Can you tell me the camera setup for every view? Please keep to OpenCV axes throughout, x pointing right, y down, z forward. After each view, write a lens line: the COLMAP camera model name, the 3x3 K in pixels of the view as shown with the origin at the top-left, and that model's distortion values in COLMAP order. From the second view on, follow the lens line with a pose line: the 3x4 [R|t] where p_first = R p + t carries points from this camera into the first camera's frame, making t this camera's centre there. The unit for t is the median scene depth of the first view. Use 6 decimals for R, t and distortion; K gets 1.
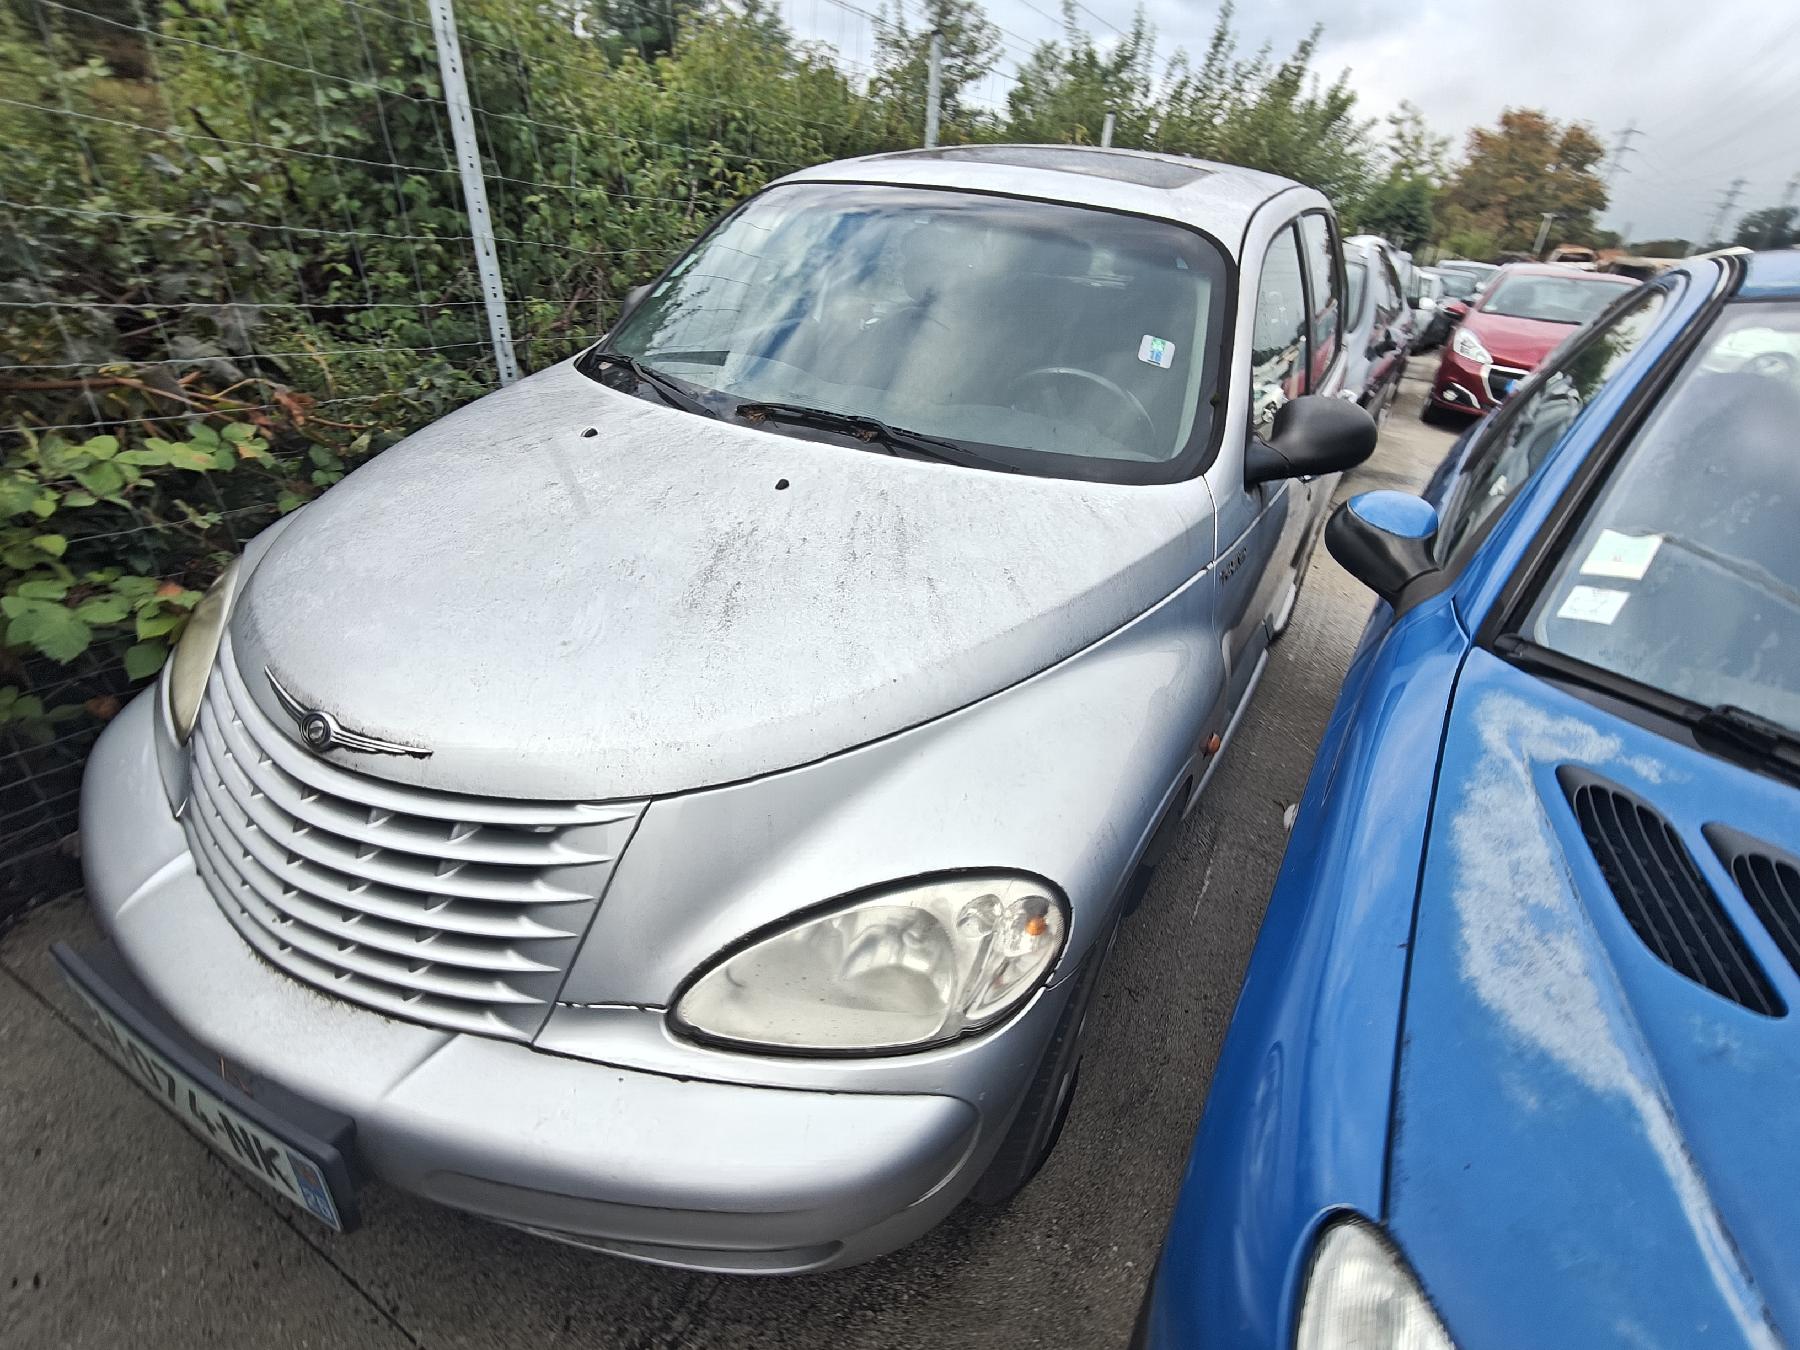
lens RADIAL K [[847.5, 0, 897.0], [0, 847.5, 727.1], [0, 0, 1]] dist [0.009033, 0.000381]
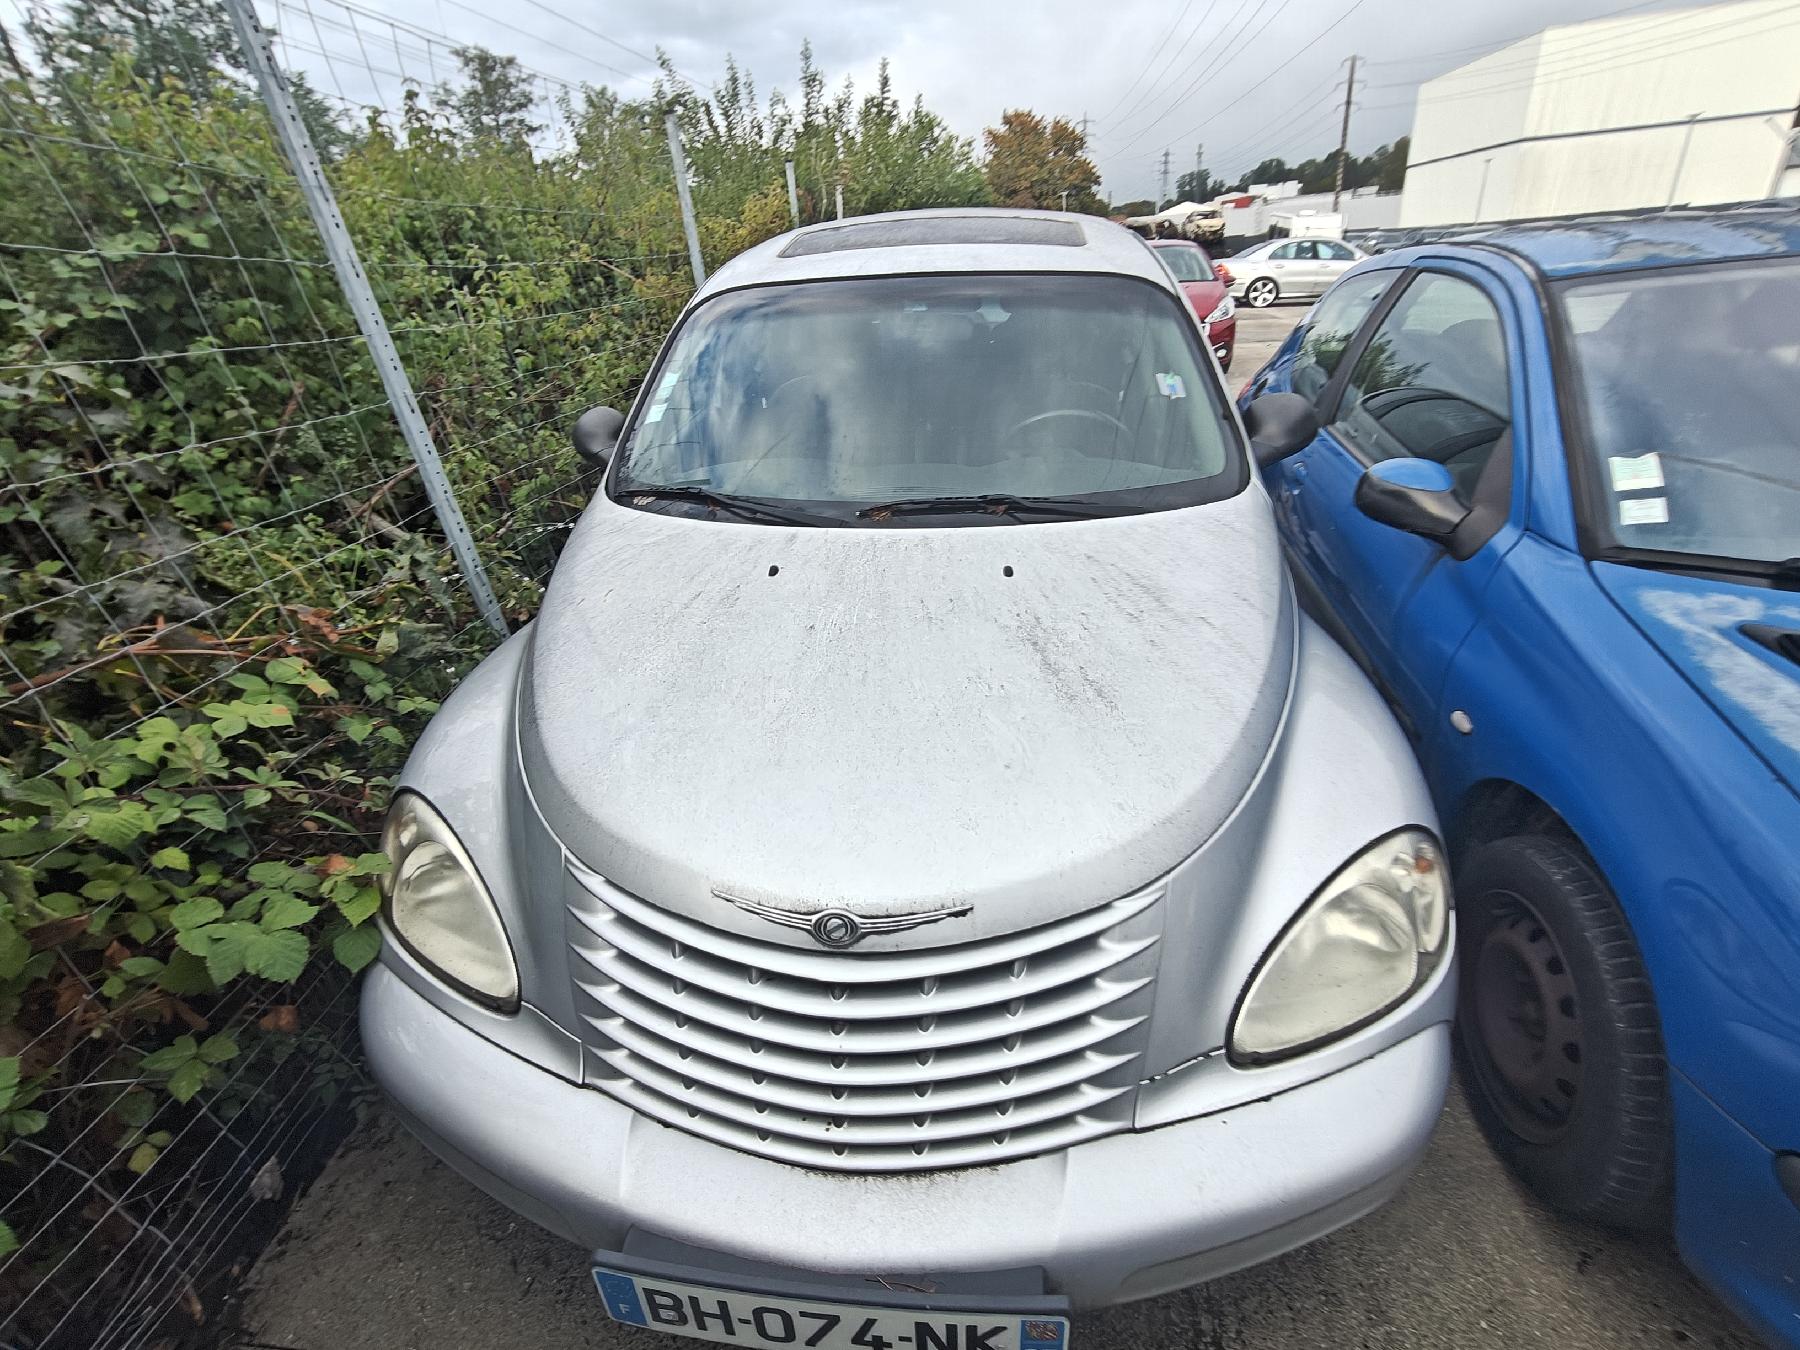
lens RADIAL K [[814.8, 0, 887.5], [0, 814.8, 740.0], [0, 0, 1]] dist [-0.001096, 0.000243]
pose [[0.913699, -0.302960, 0.270867, -0.754564], [0.302560, 0.952100, 0.044300, -0.210669], [-0.271314, 0.041477, 0.961597, 0.062971]]
